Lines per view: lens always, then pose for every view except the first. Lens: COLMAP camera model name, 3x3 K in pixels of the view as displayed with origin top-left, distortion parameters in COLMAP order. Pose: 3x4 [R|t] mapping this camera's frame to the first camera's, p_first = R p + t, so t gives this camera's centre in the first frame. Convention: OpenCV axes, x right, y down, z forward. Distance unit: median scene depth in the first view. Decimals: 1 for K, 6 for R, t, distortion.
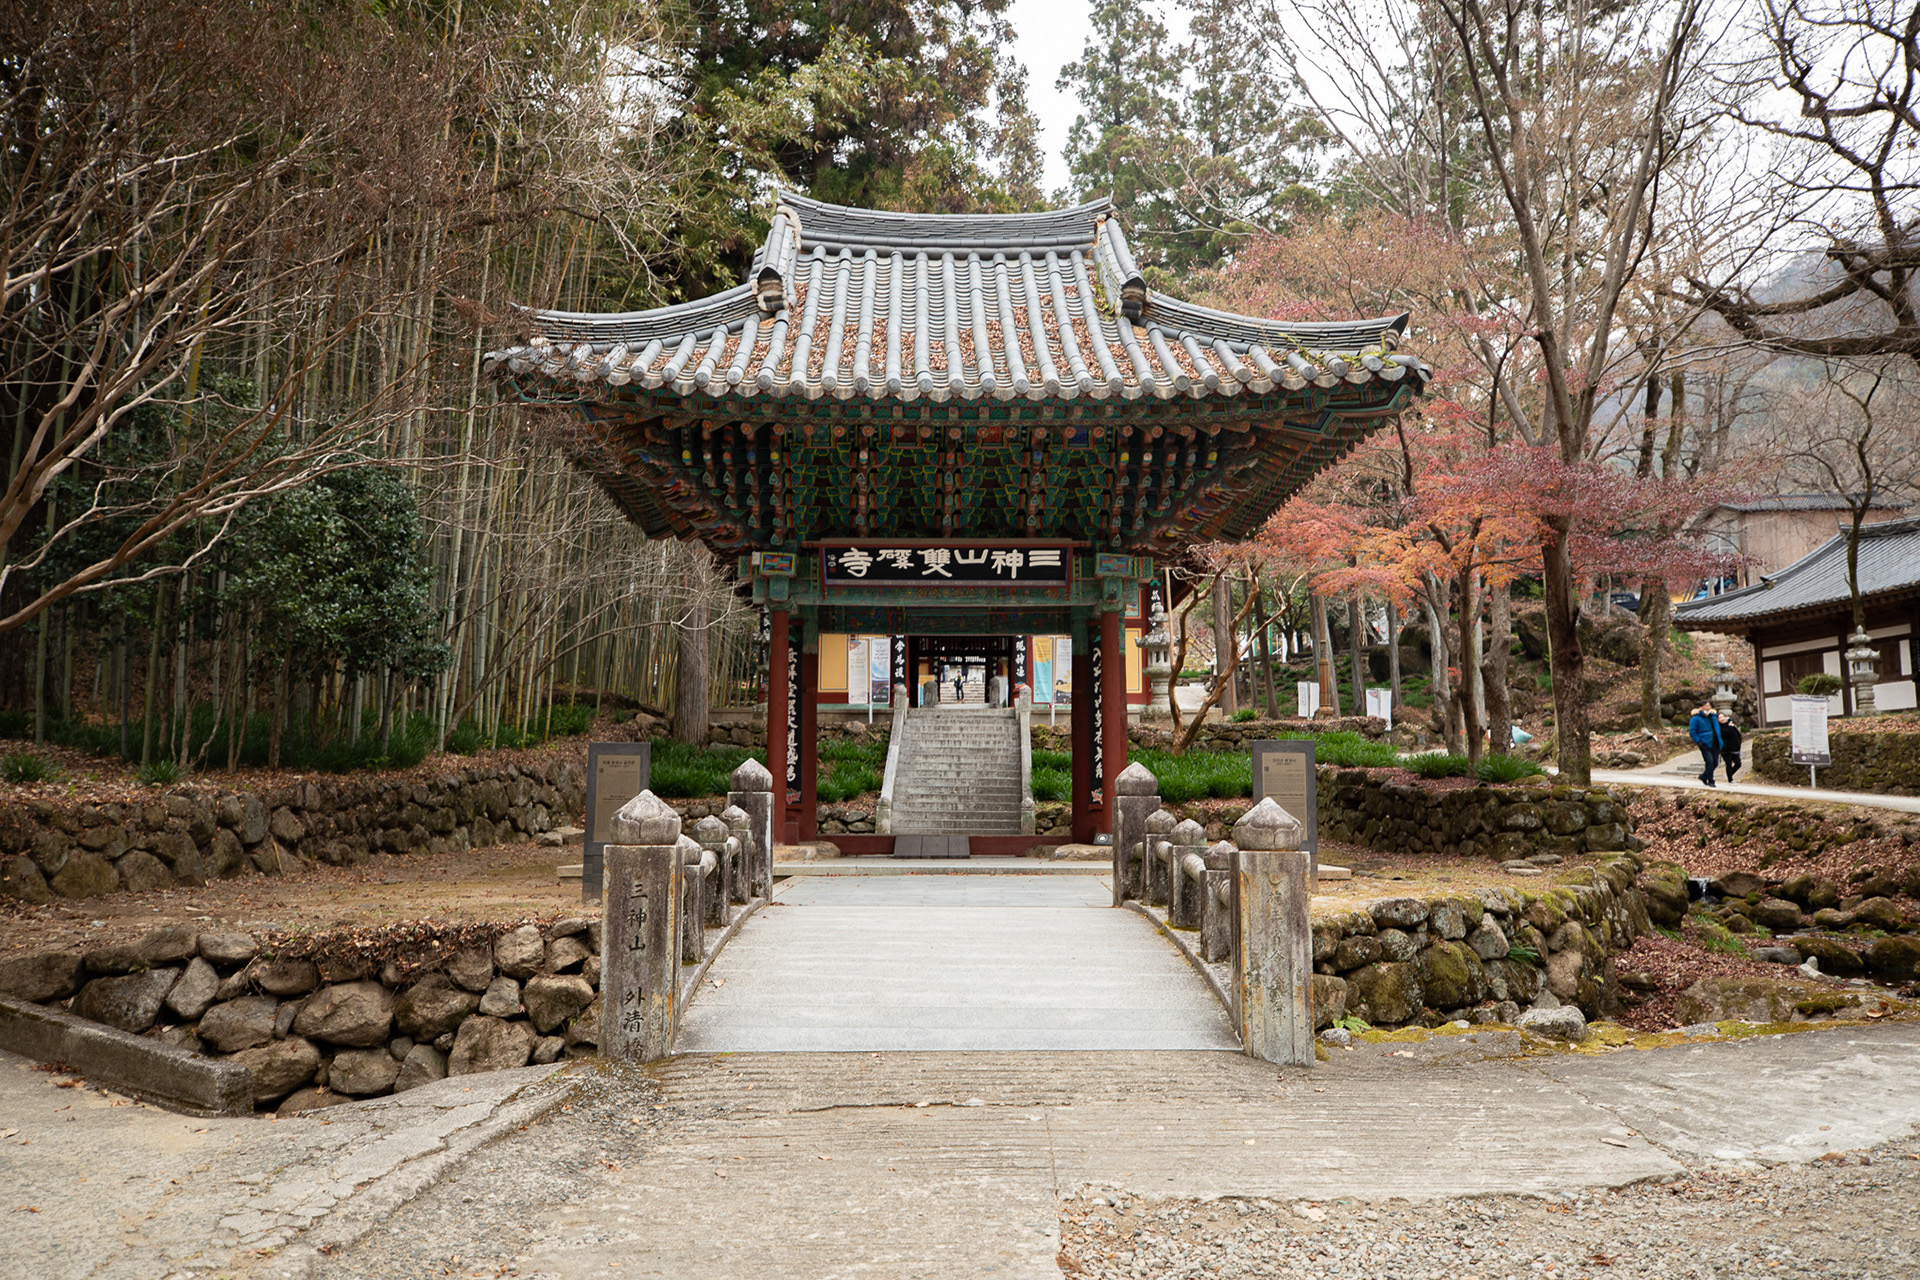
lens RADIAL K [[1563.1, 0, 972.3], [0, 1563.1, 646.8], [0, 0, 1]] dist [0.008578, 0.082785]
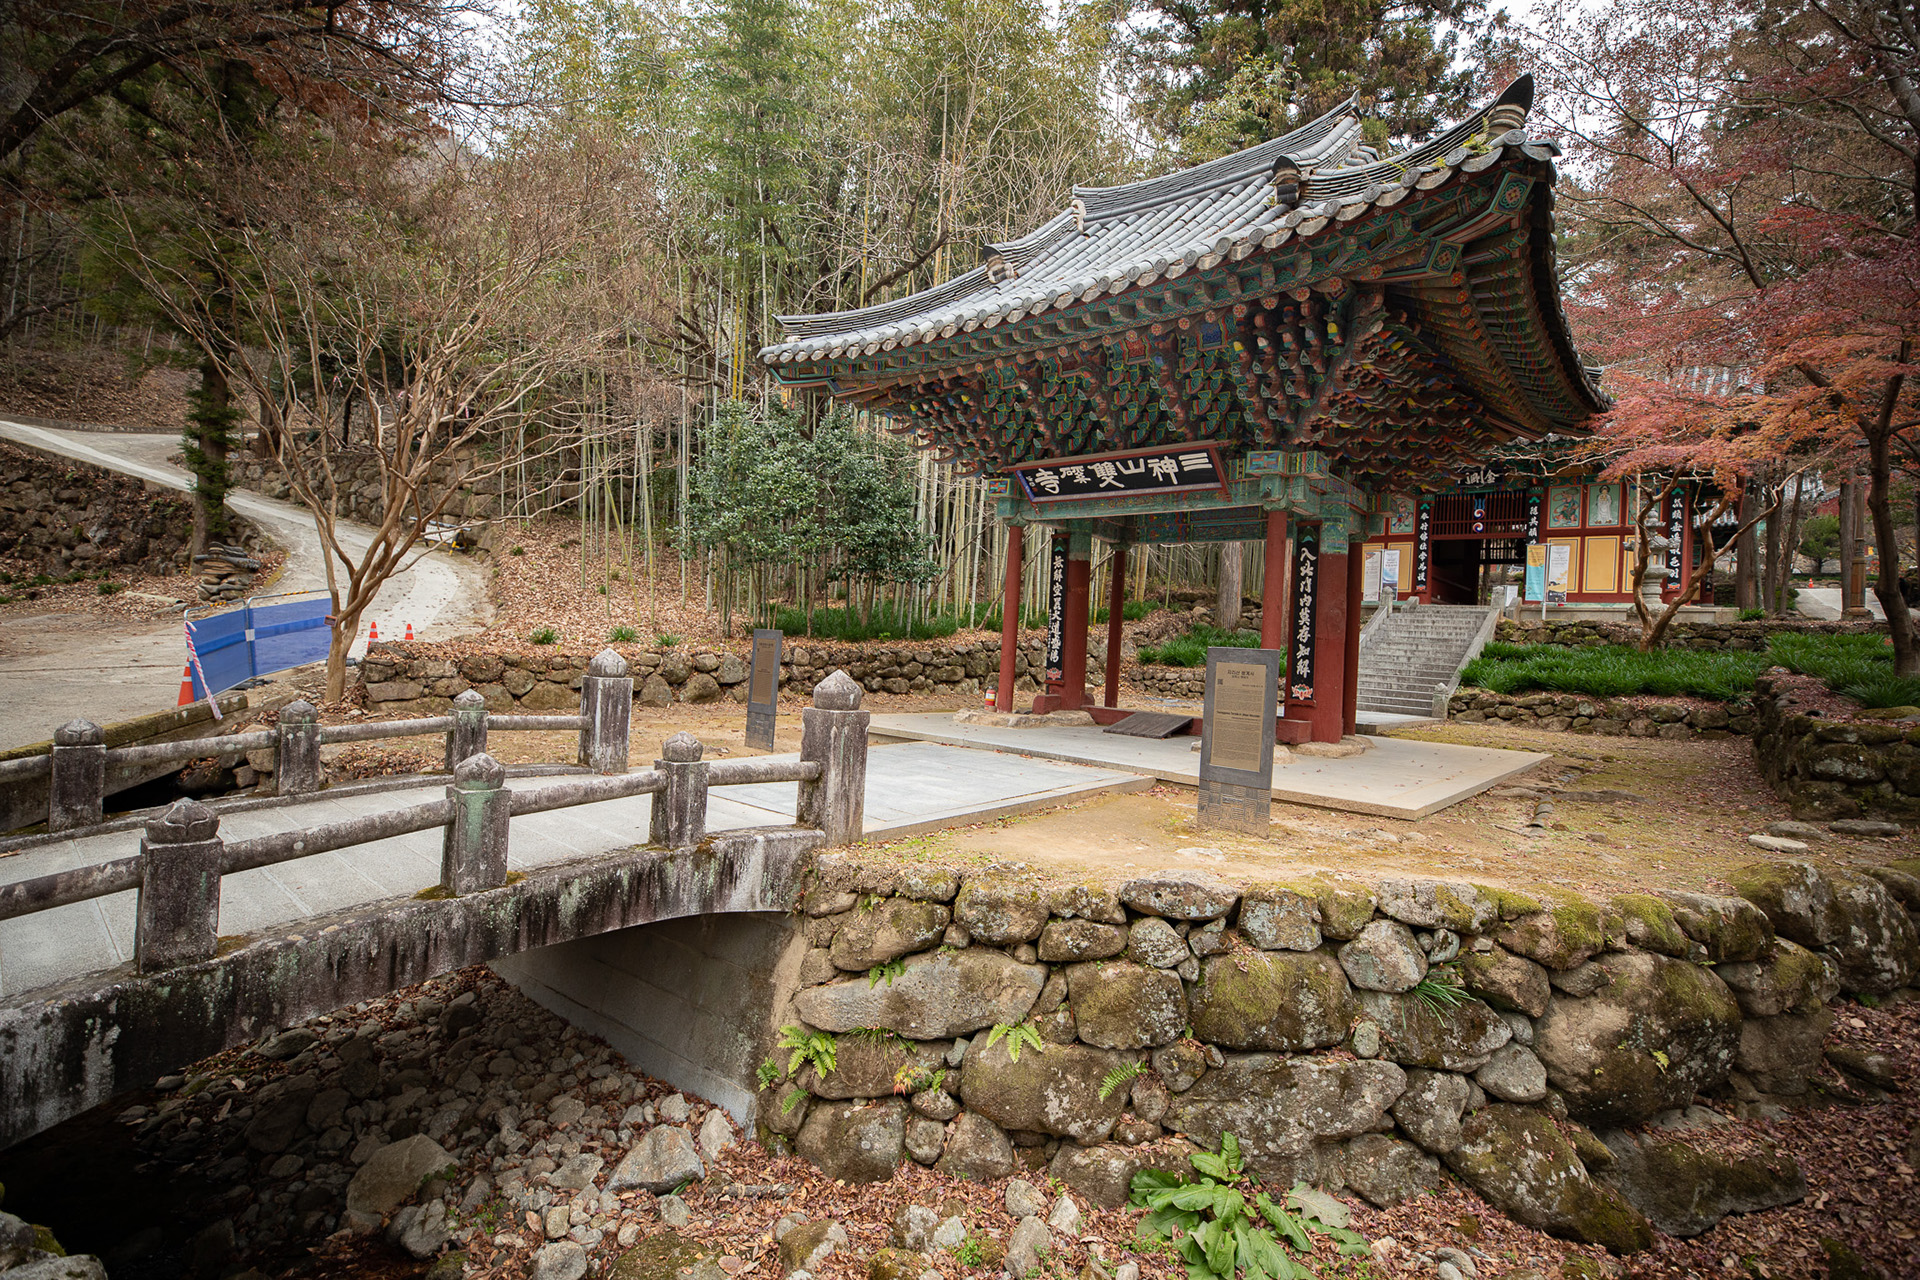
lens RADIAL K [[878.3, 0, 960.0], [0, 878.3, 640.0], [0, 0, 1]] dist [-0.041315, 0.011613]
pose [[0.735058, 0.034782, -0.677111, 0.328125], [0.021279, 0.997008, 0.074315, 0.014894], [0.677670, -0.069034, 0.732119, 0.459511]]
